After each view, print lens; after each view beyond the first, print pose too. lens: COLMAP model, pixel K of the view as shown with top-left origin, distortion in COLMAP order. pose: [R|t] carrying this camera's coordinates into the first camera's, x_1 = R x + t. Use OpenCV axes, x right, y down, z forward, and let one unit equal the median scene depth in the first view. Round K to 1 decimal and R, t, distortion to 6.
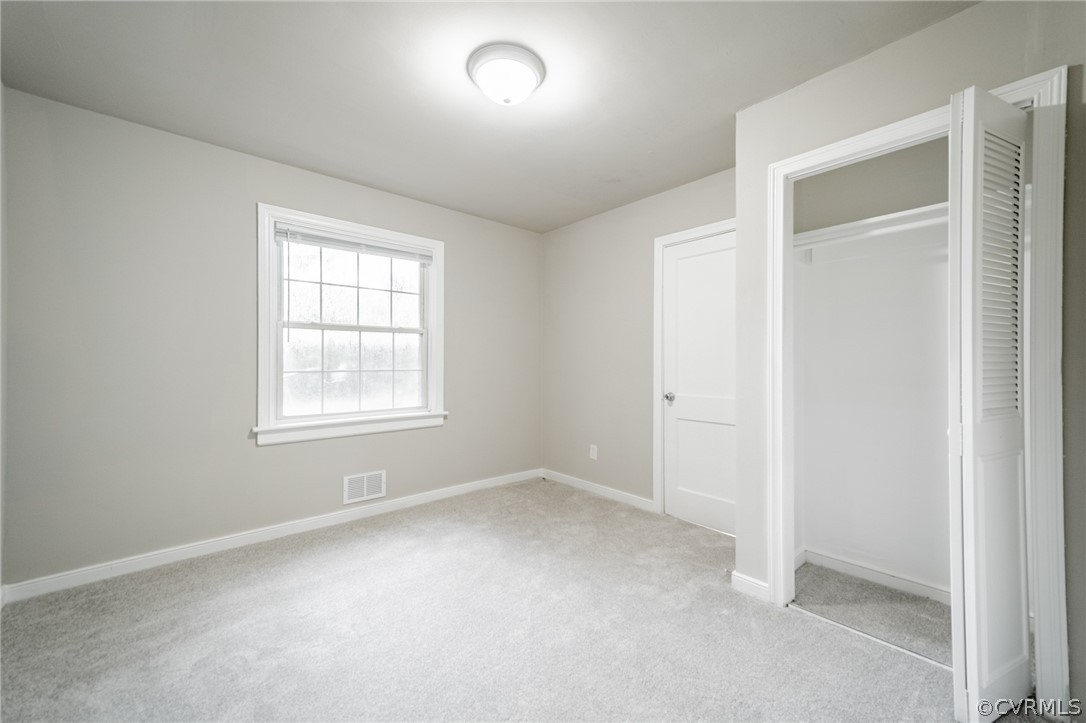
lens RADIAL K [[418.7, 0, 544.6], [0, 418.7, 360.0], [0, 0, 1]] dist [0.001288, 0.000079]
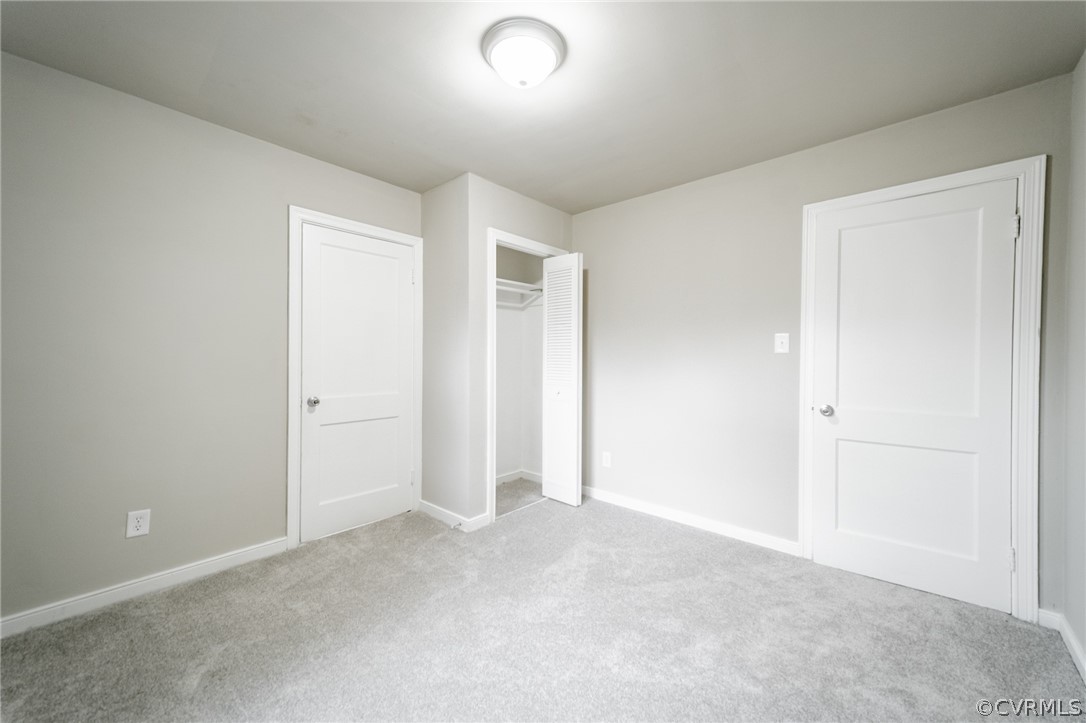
lens RADIAL K [[418.7, 0, 544.6], [0, 418.7, 360.0], [0, 0, 1]] dist [0.001288, 0.000079]
pose [[-0.132210, -0.007881, 0.991190, -0.613328], [-0.011057, 0.999918, 0.006476, -0.008266], [-0.991160, -0.010104, -0.132286, 0.650073]]
